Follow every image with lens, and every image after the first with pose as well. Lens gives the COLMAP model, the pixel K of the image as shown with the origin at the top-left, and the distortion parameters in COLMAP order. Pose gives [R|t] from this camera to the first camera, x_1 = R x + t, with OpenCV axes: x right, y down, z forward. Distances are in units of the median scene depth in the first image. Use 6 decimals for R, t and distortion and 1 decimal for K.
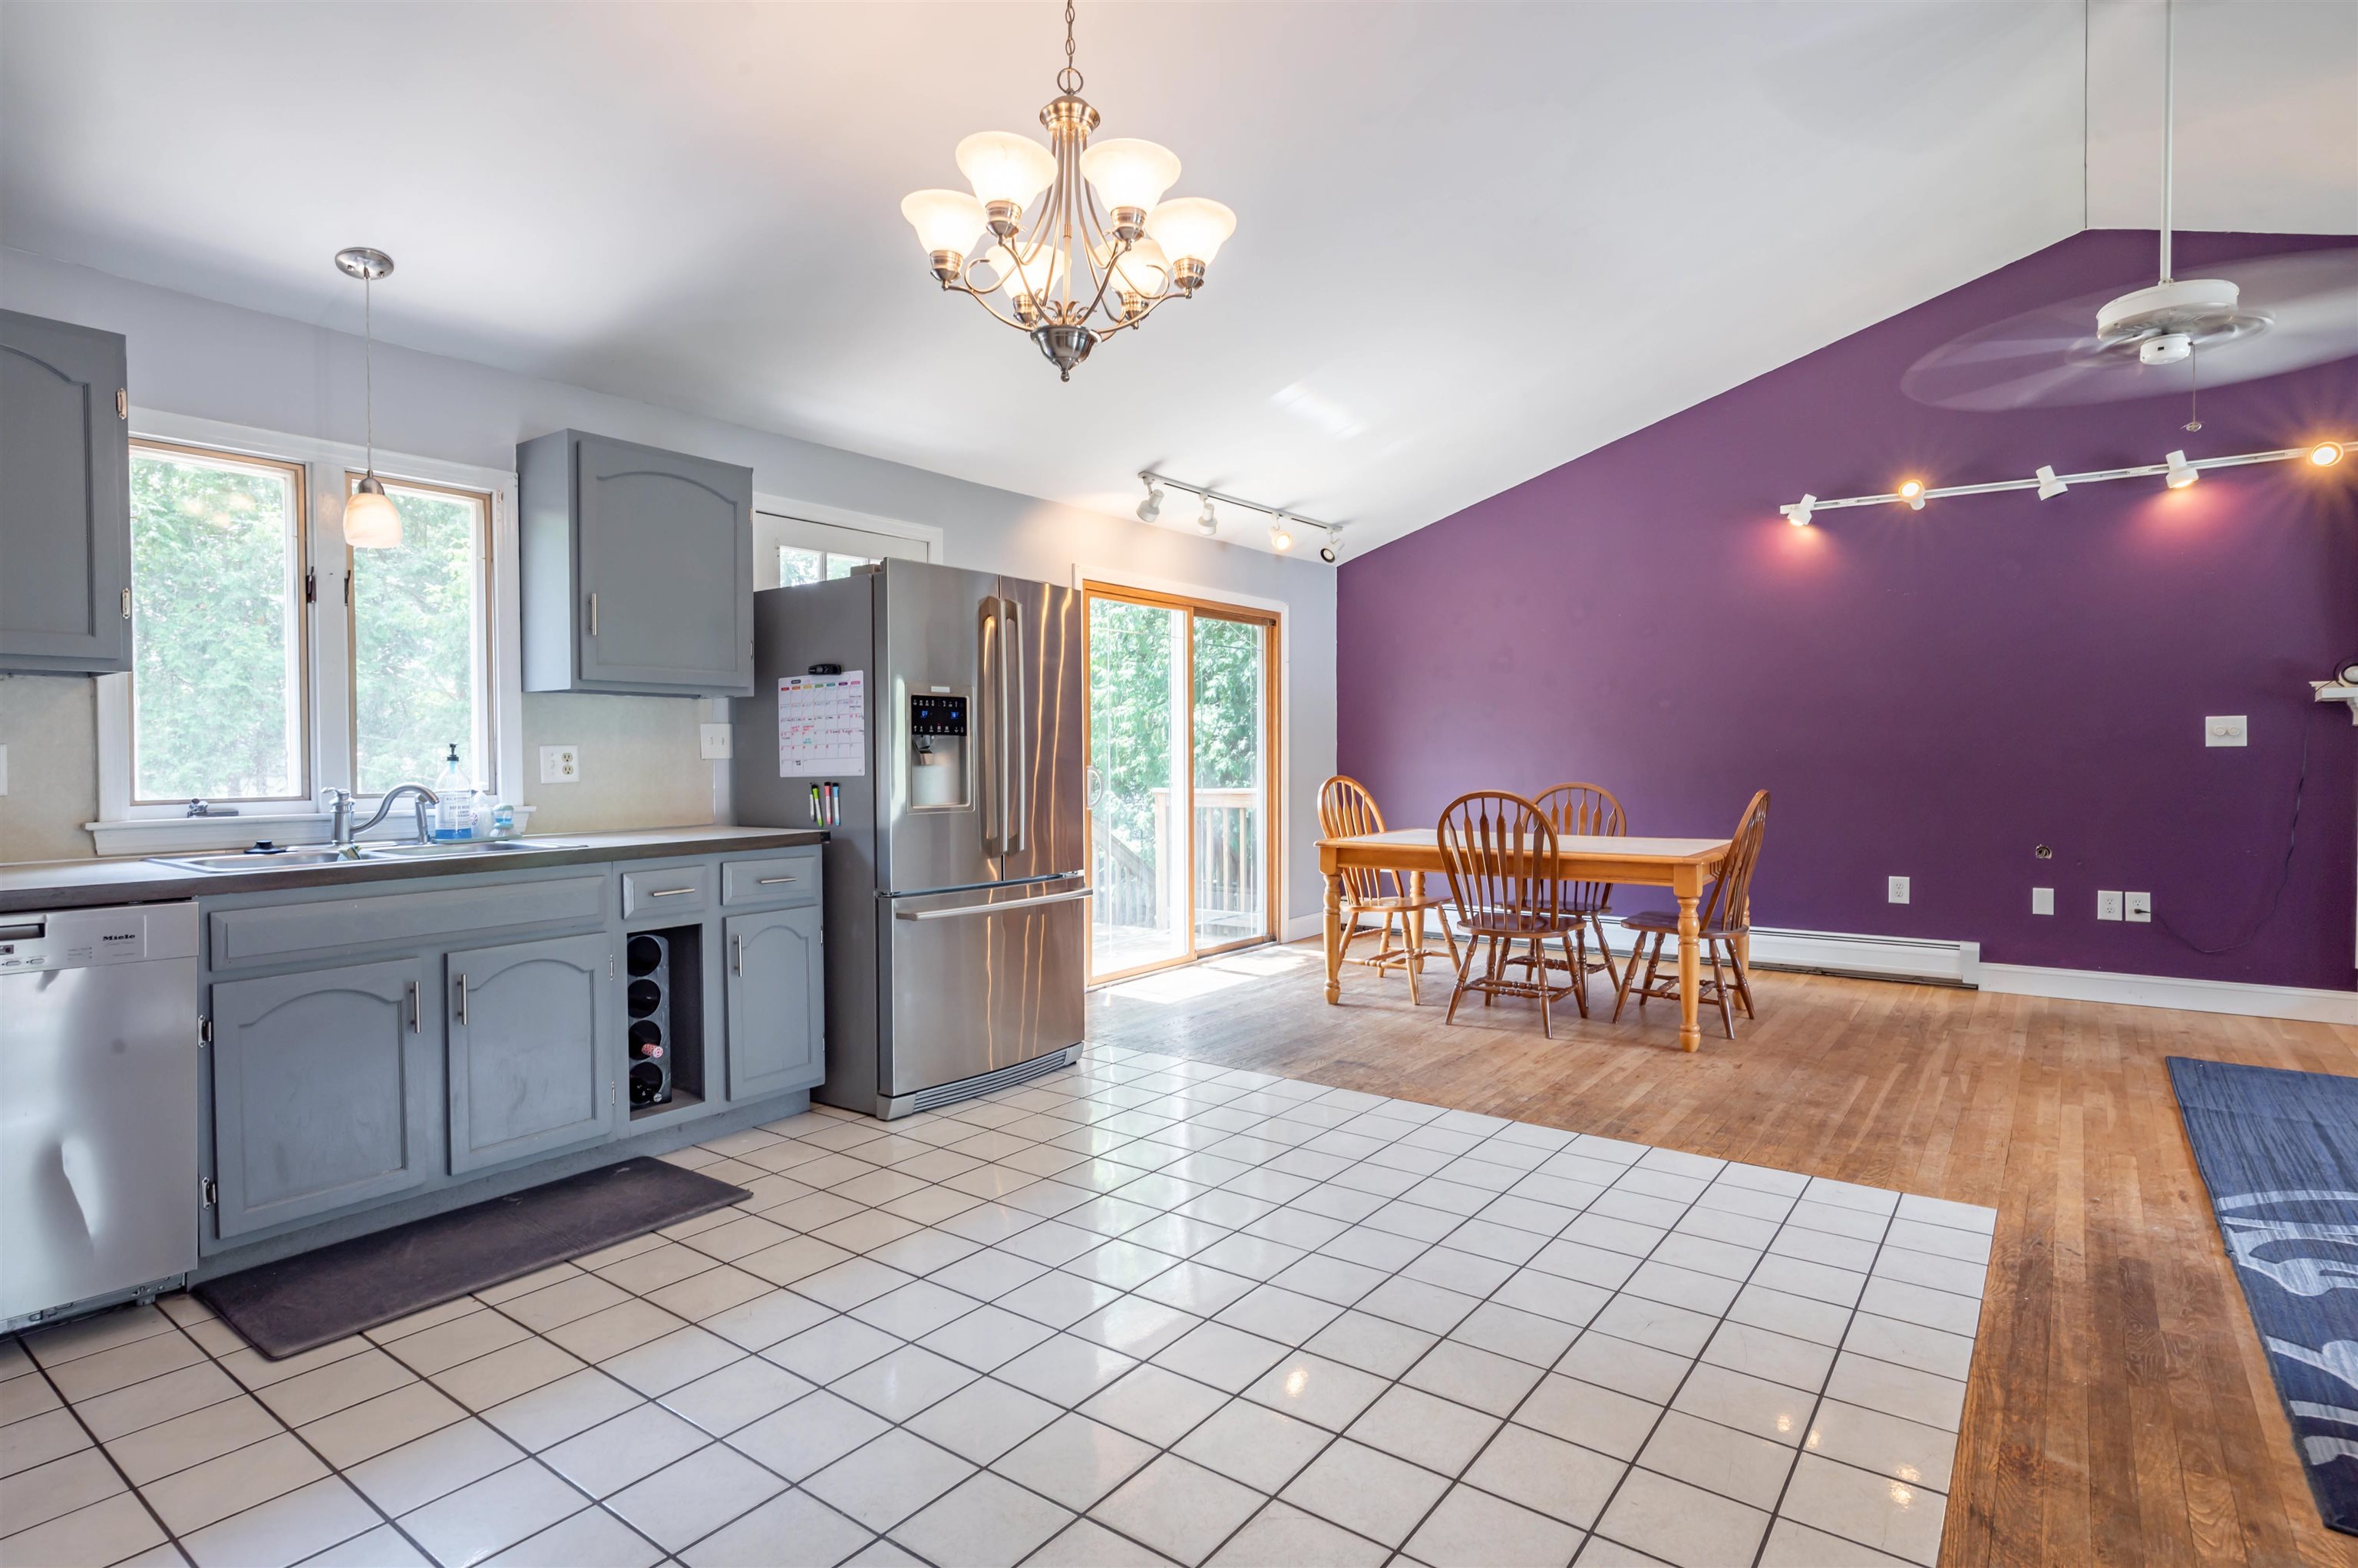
lens RADIAL K [[1191.5, 0, 1135.1], [0, 1191.5, 768.3], [0, 0, 1]] dist [-0.011005, 0.002591]
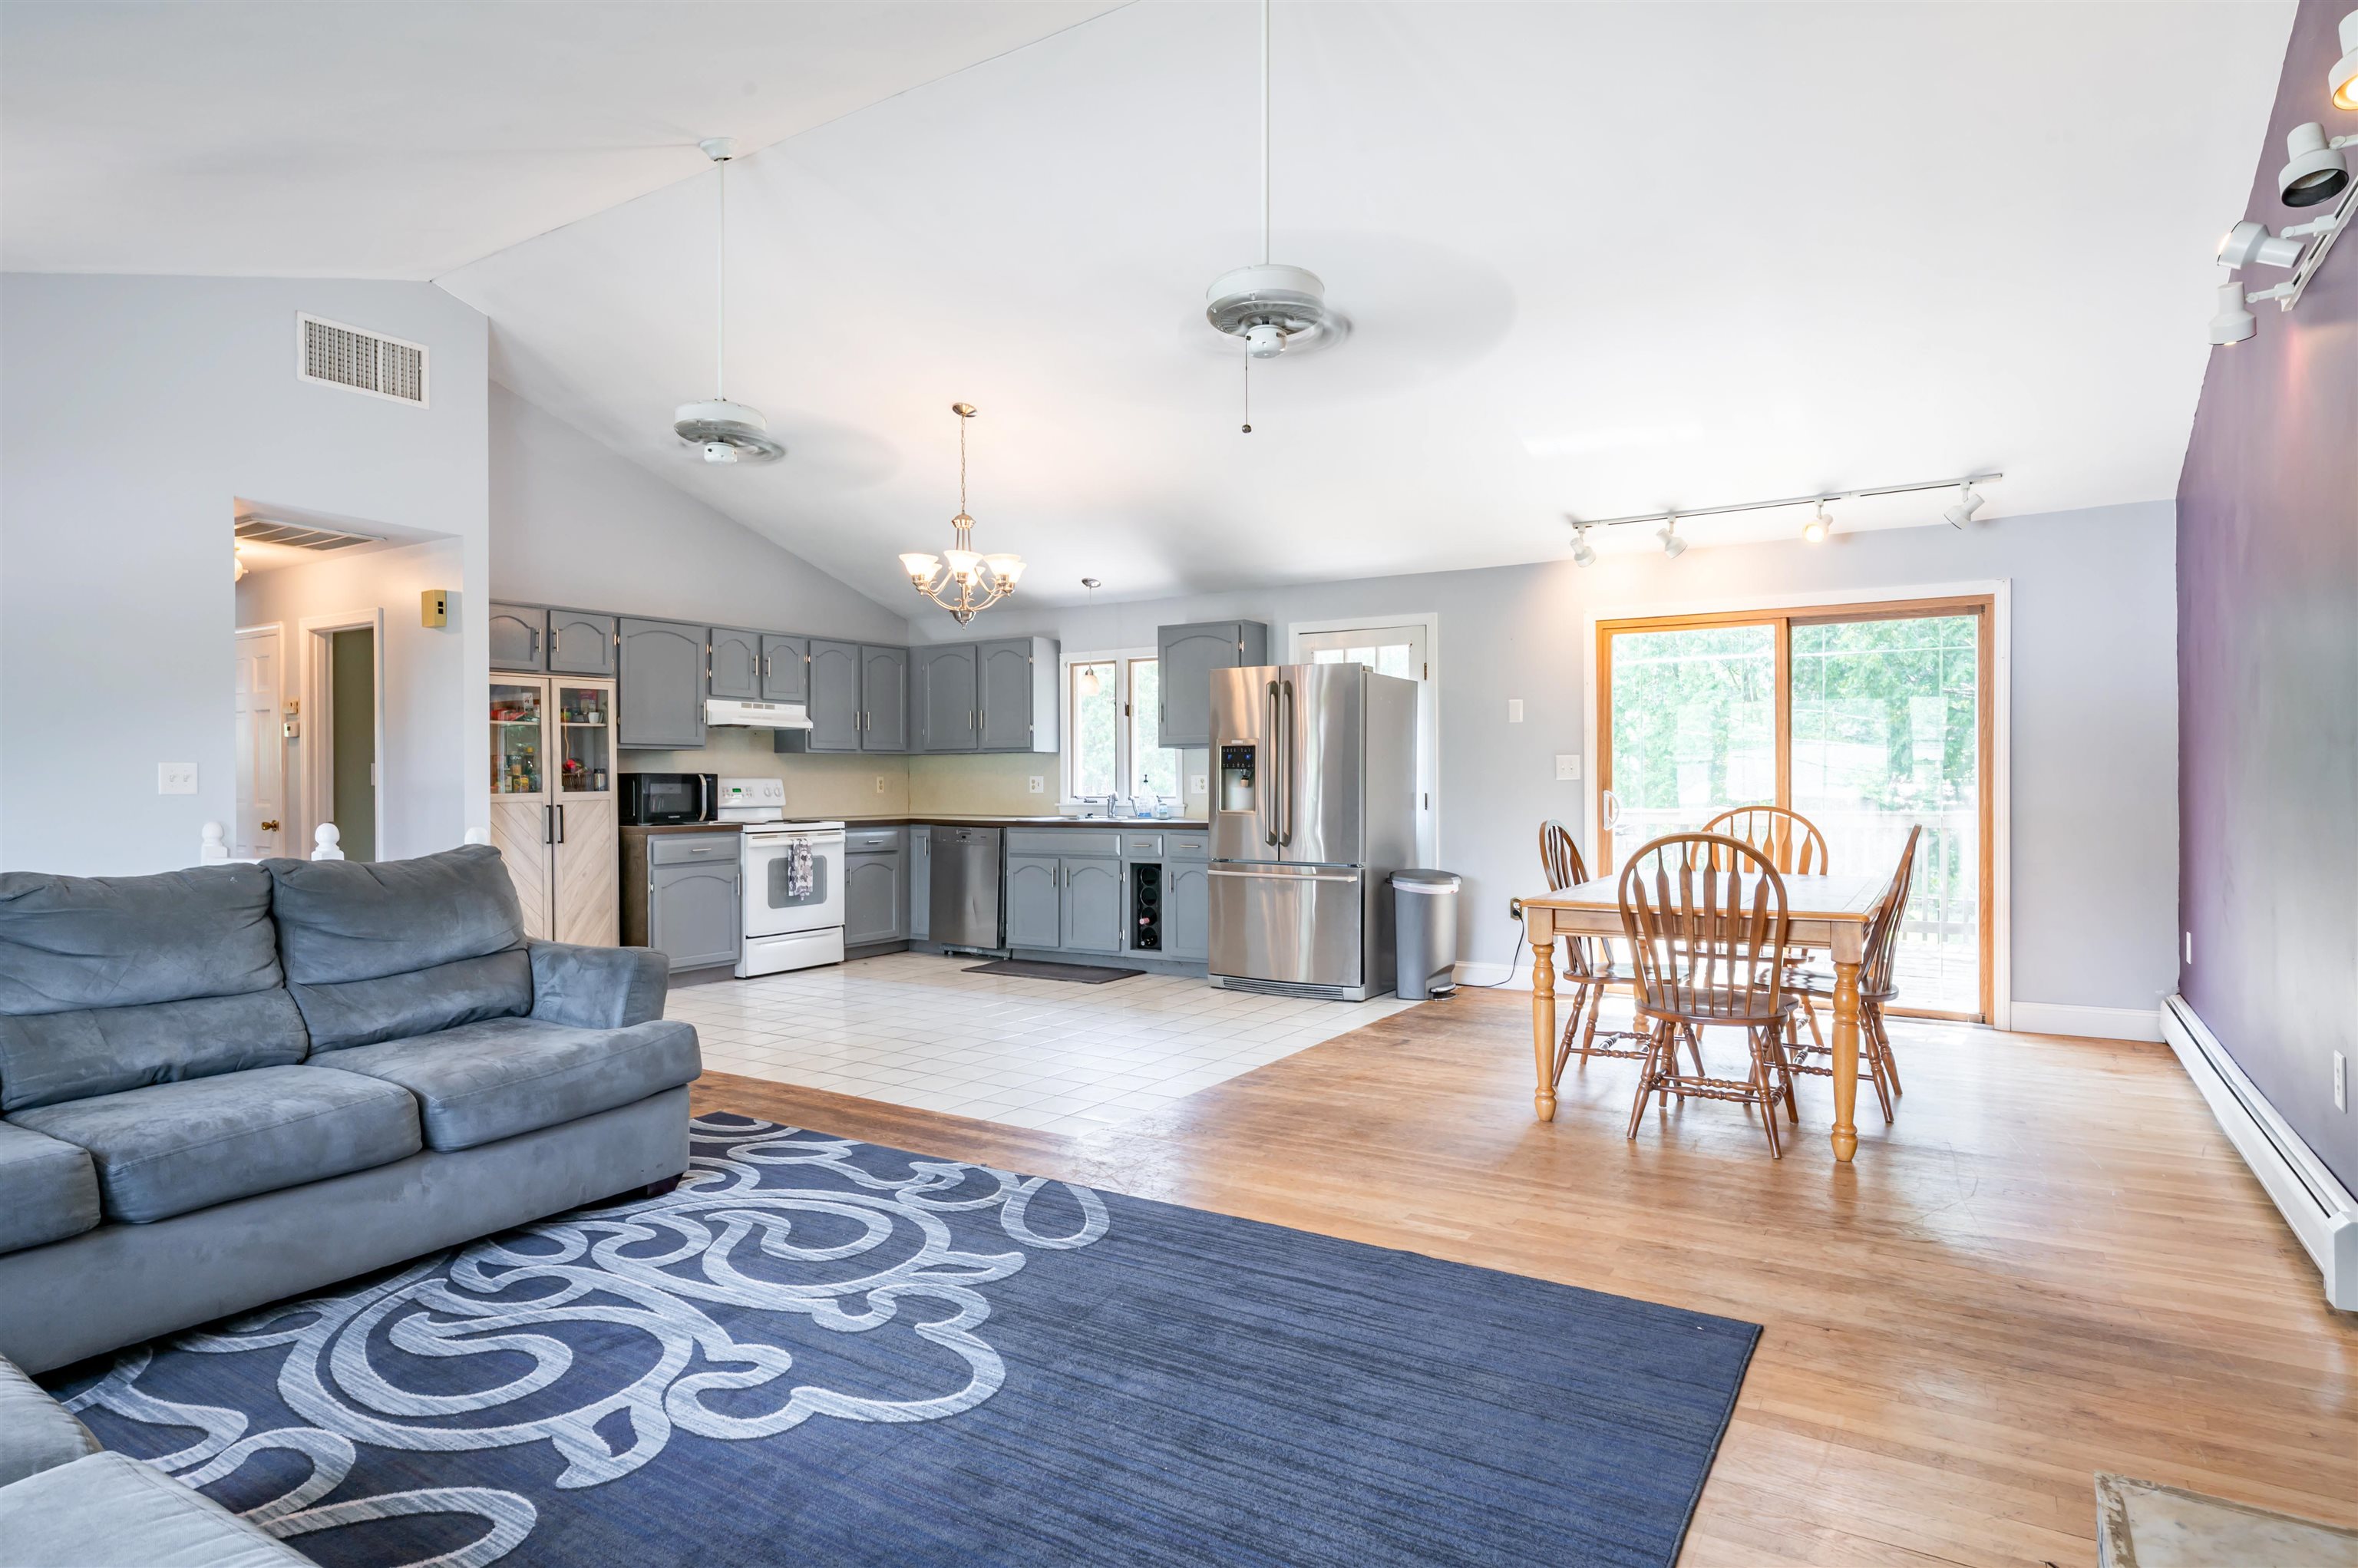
lens RADIAL K [[1297.0, 0, 1170.8], [0, 1297.0, 783.4], [0, 0, 1]] dist [-0.000156, -0.003399]
pose [[0.088537, 0.008149, -0.996040, 1.822507], [-0.010646, 0.999917, 0.007235, -0.022101], [0.996016, 0.009963, 0.088616, 0.824430]]
